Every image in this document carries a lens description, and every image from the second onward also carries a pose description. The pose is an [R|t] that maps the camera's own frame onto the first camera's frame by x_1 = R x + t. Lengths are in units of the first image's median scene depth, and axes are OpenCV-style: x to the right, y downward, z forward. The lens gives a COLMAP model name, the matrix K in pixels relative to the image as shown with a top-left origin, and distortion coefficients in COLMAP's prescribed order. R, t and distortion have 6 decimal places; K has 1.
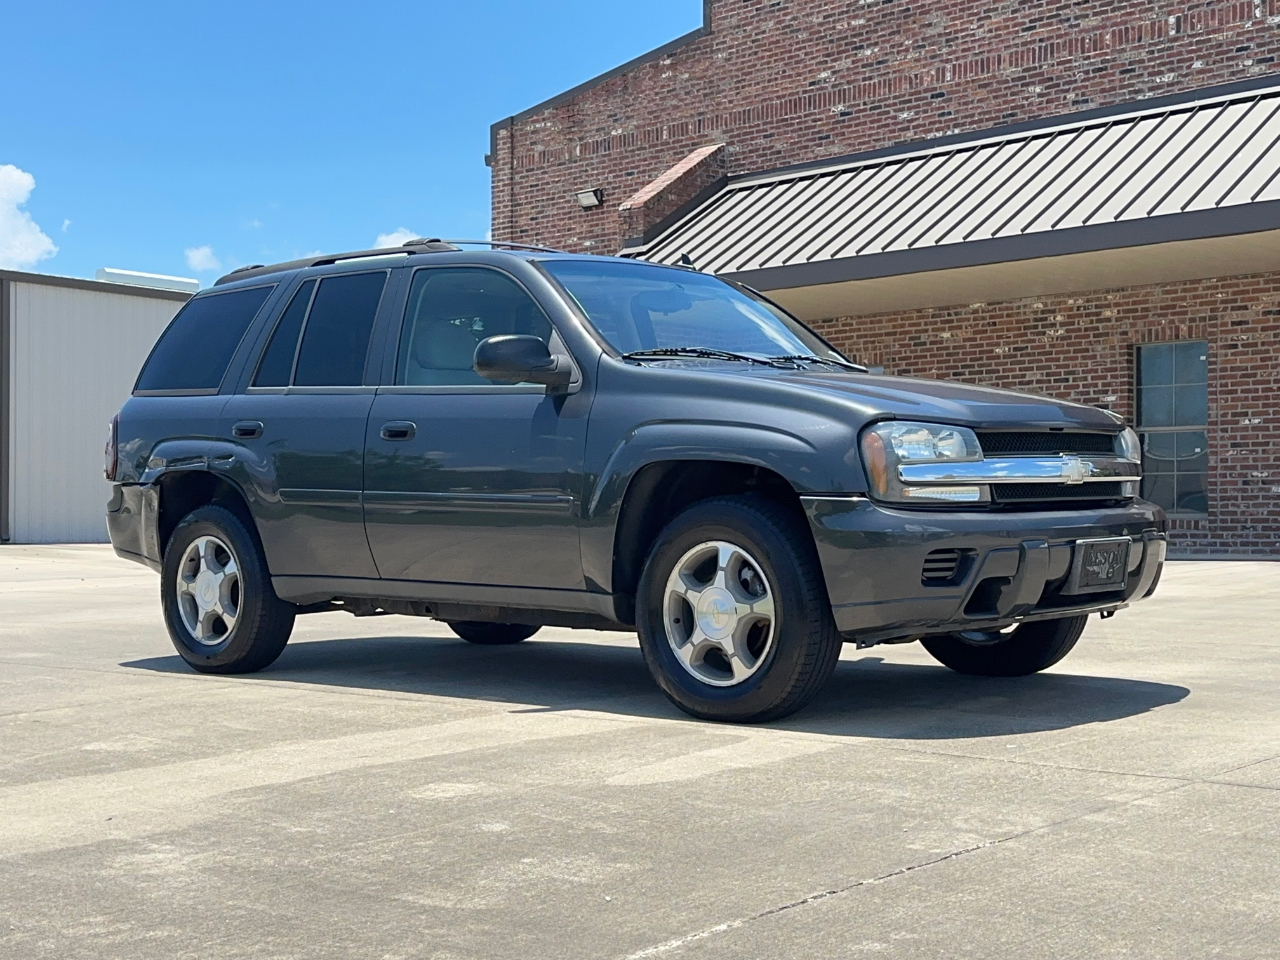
lens RADIAL K [[1764.0, 0, 636.2], [0, 1764.0, 485.3], [0, 0, 1]] dist [0.217978, -0.485467]
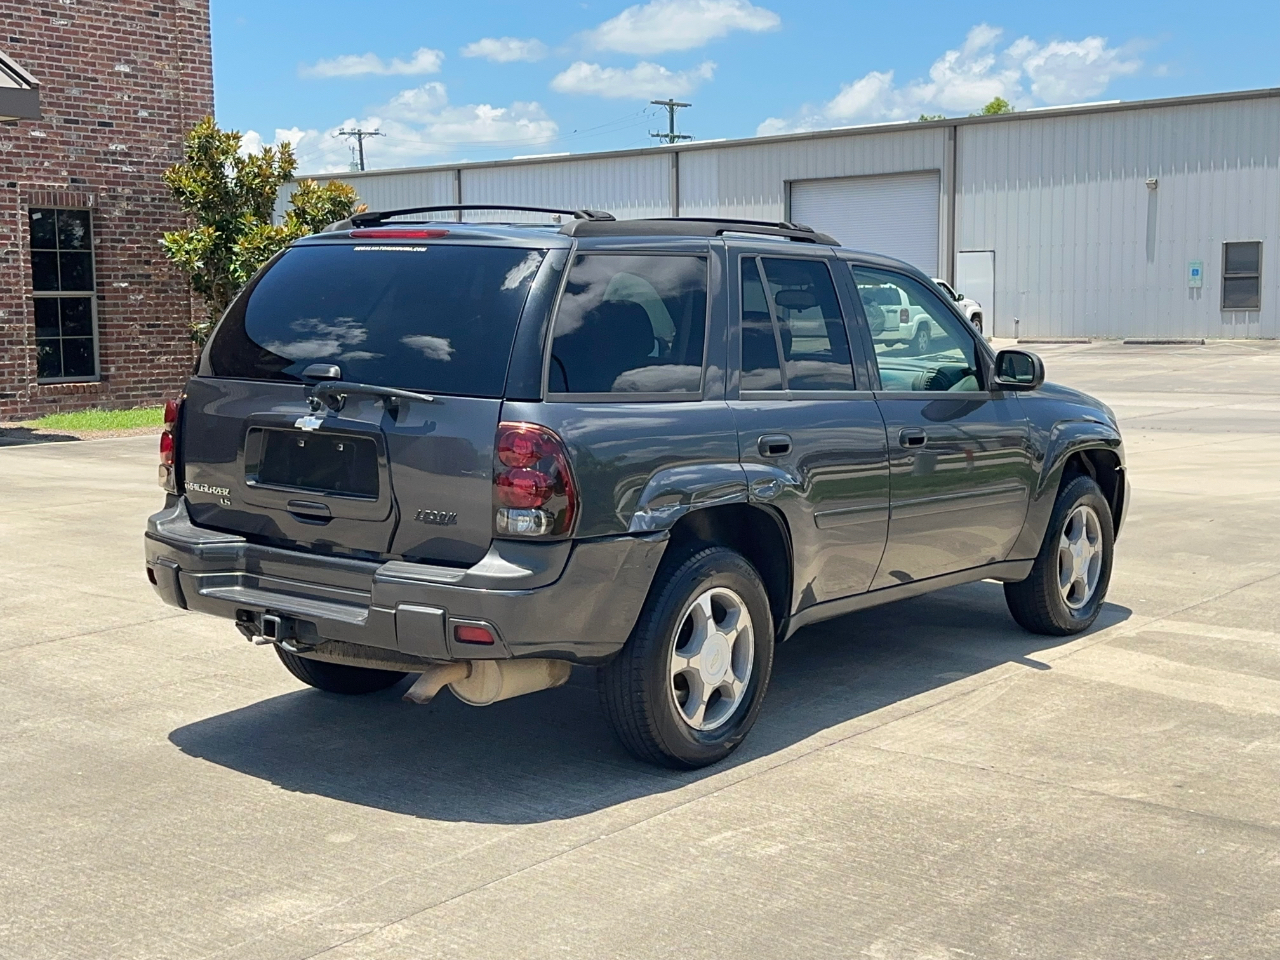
lens RADIAL K [[1740.5, 0, 636.5], [0, 1740.5, 480.2], [0, 0, 1]] dist [0.212778, -0.477353]
pose [[-0.084065, -0.100096, 0.991420, -0.392690], [-0.013758, 0.994964, 0.099288, -0.036648], [-0.996365, -0.005293, -0.085018, 0.444933]]
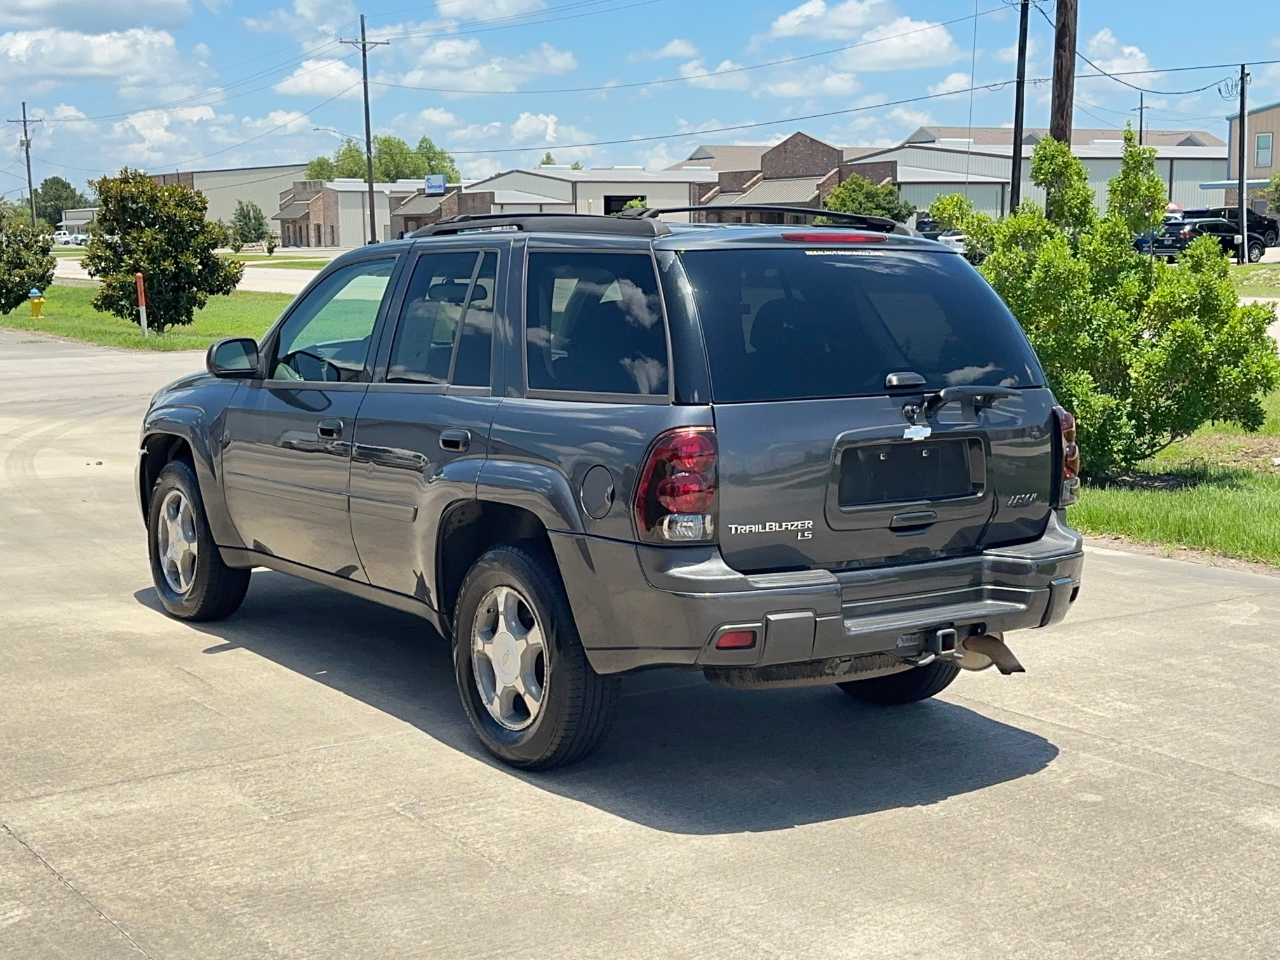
lens RADIAL K [[1739.7, 0, 650.0], [0, 1739.7, 486.3], [0, 0, 1]] dist [0.216828, -0.494142]
pose [[-0.978797, -0.016704, 0.204152, -0.118726], [0.007990, 0.992797, 0.119540, -0.042173], [-0.204678, 0.118637, -0.971613, 0.757759]]
